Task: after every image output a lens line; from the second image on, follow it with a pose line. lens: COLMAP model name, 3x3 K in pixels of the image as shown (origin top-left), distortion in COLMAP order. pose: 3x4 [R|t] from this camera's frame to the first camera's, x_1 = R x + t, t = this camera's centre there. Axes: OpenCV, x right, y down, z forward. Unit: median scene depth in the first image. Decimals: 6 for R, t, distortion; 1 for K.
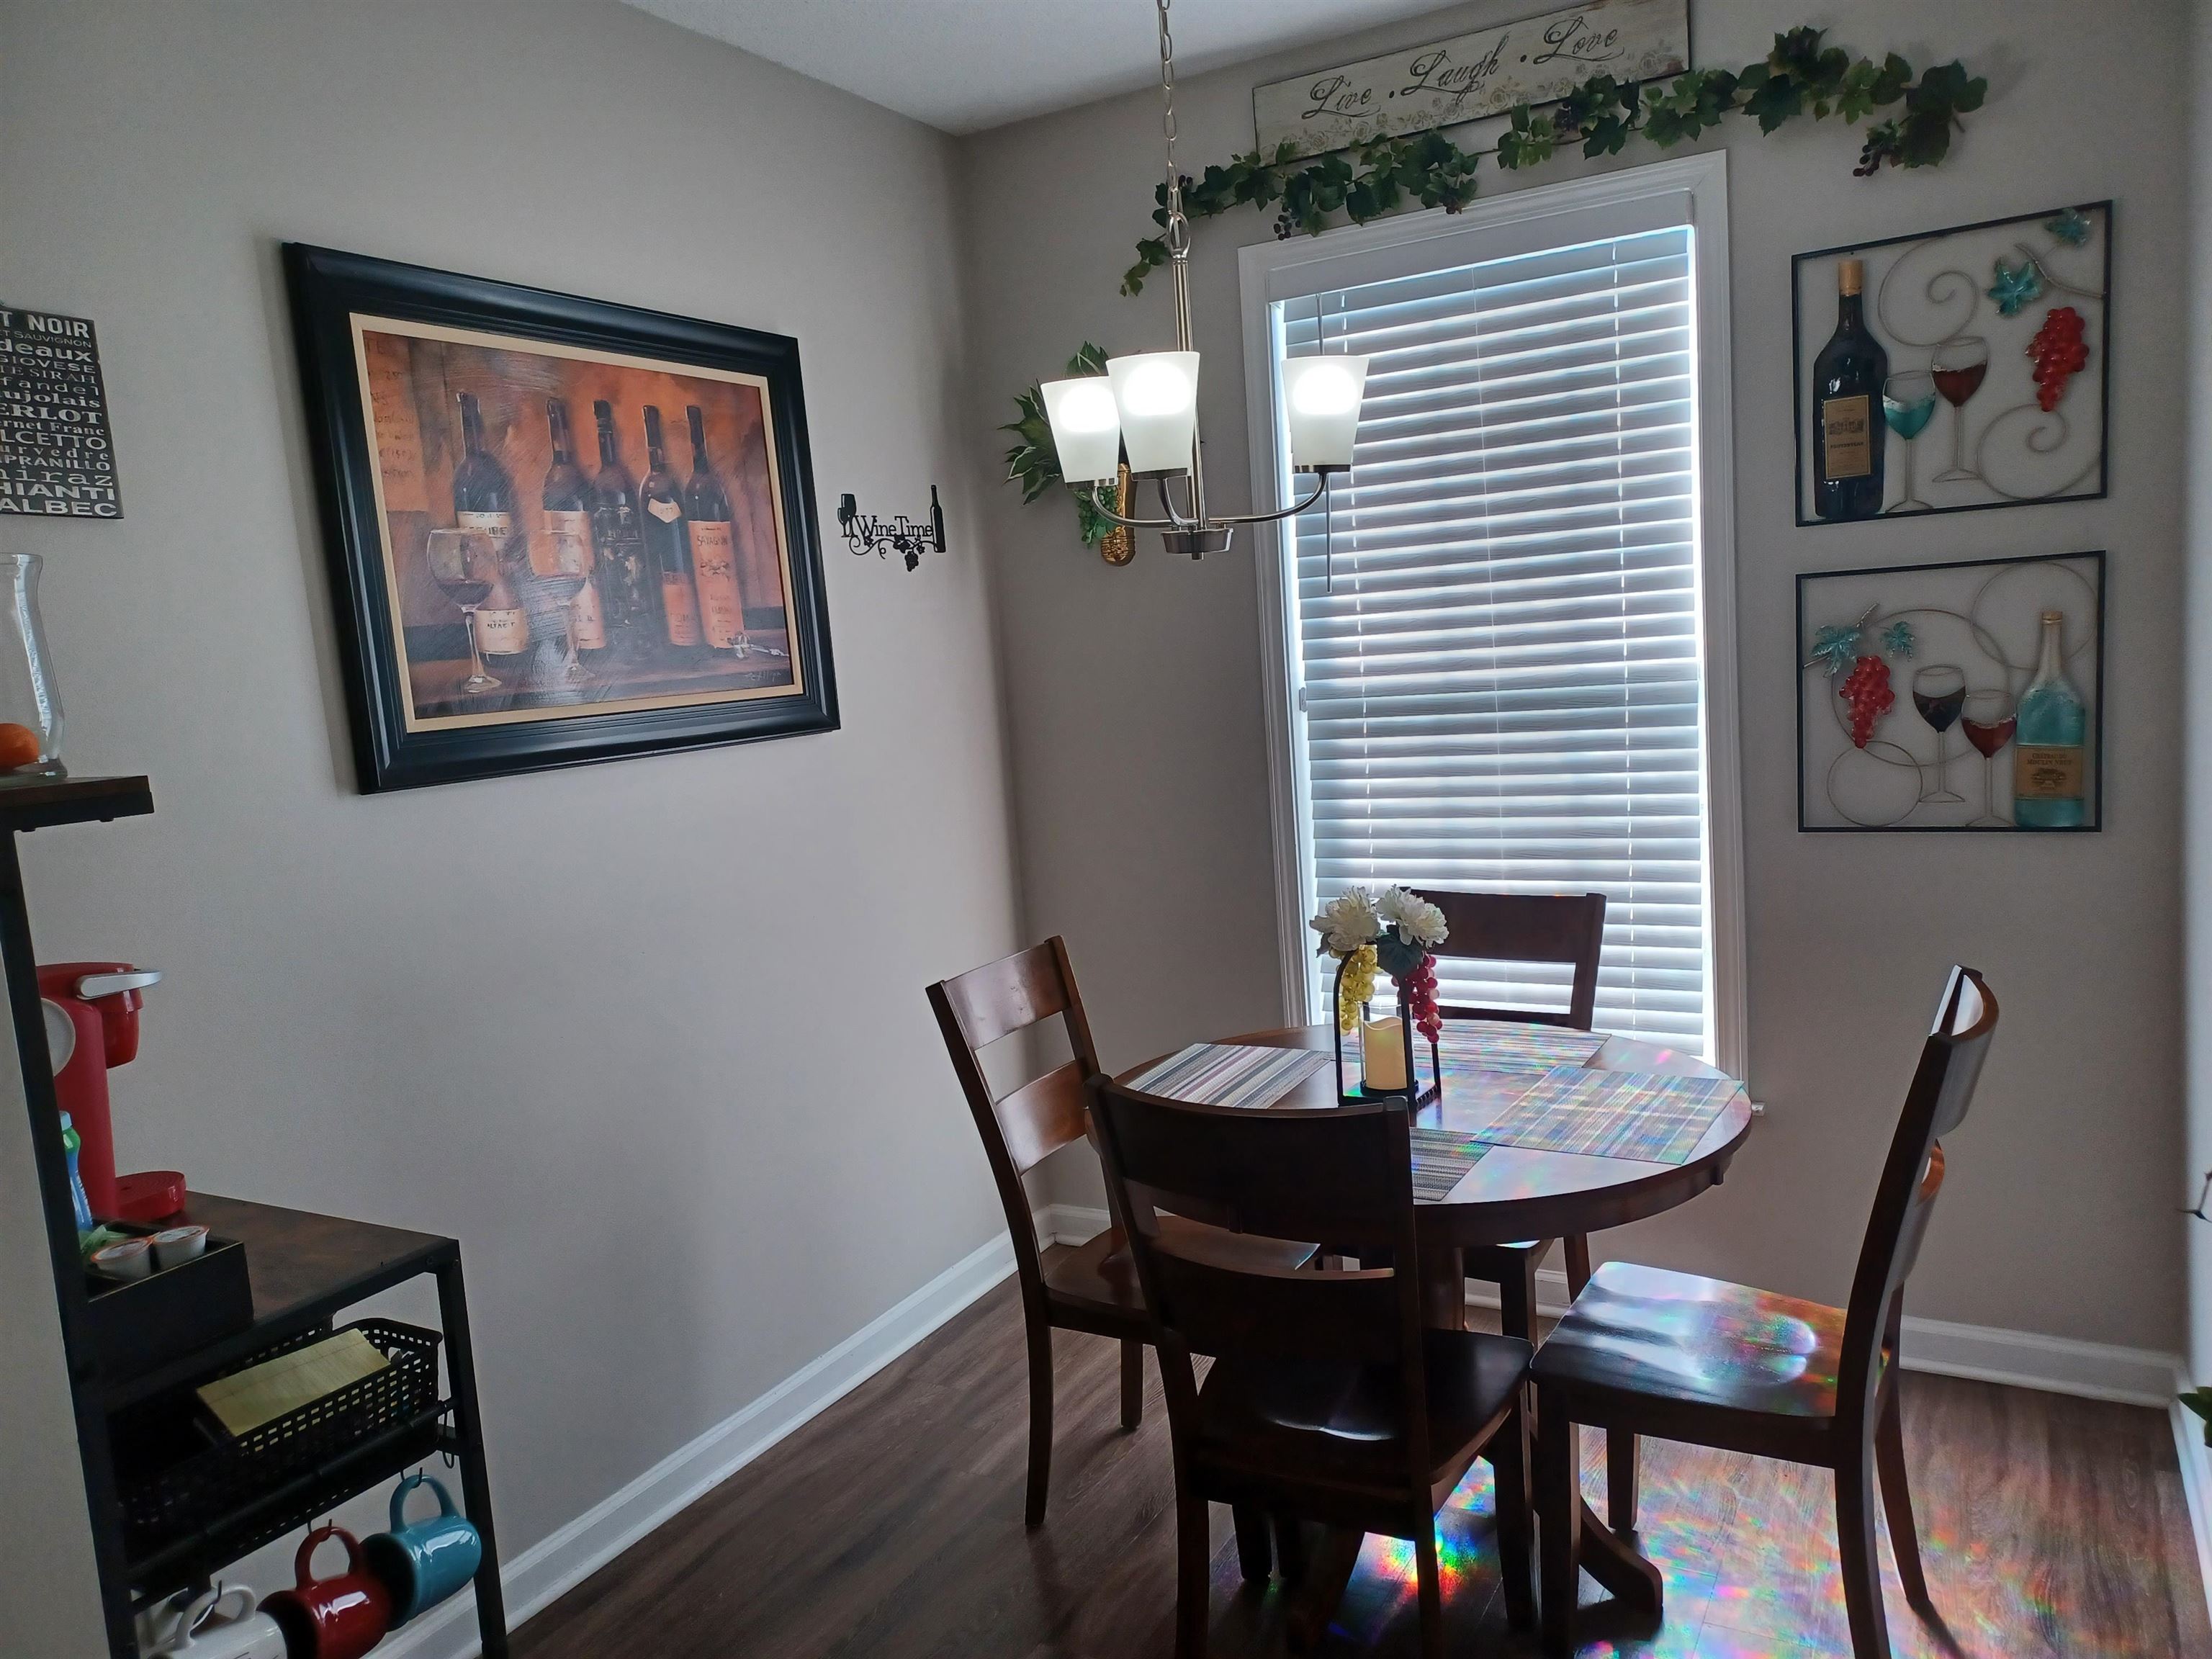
lens RADIAL K [[1634.5, 0, 1050.8], [0, 1634.5, 822.0], [0, 0, 1]] dist [0.068961, -0.063786]
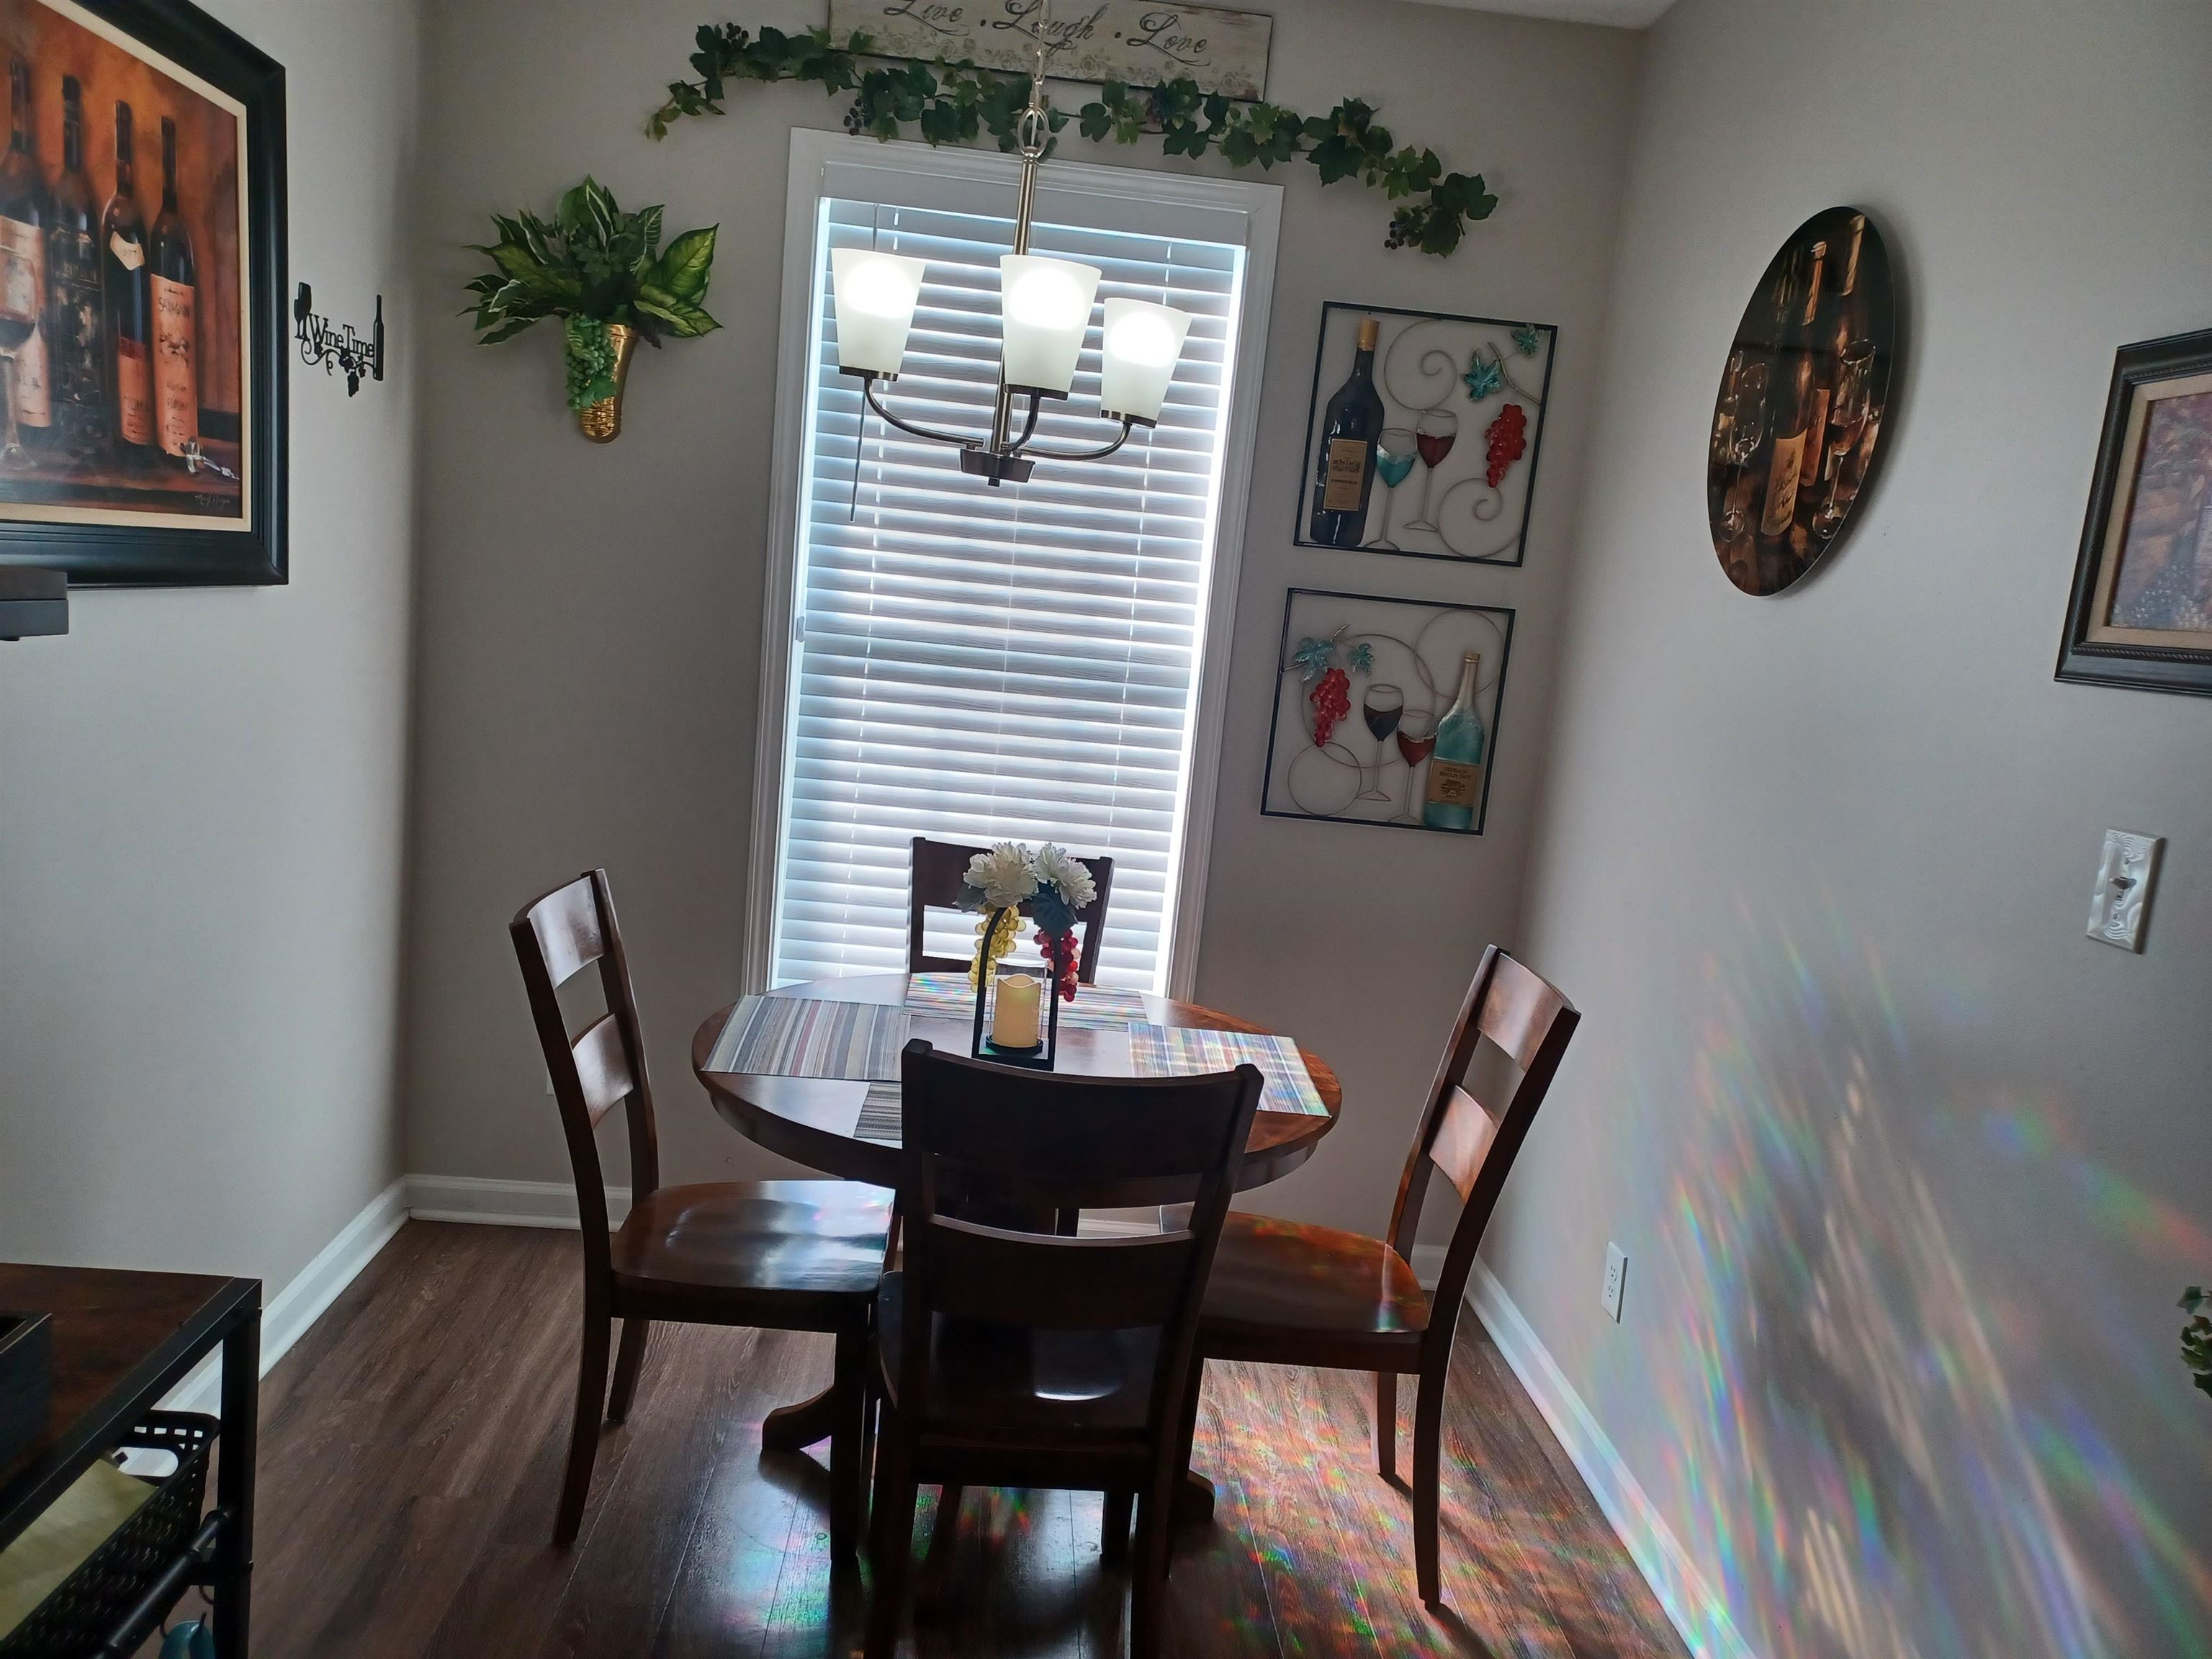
lens RADIAL K [[1635.5, 0, 1106.0], [0, 1635.5, 829.5], [0, 0, 1]] dist [0.087191, -0.088498]
pose [[0.828744, 0.073670, 0.554757, -0.260013], [-0.099215, 0.994936, 0.016091, 0.008819], [-0.550762, -0.068376, 0.831857, 0.129076]]
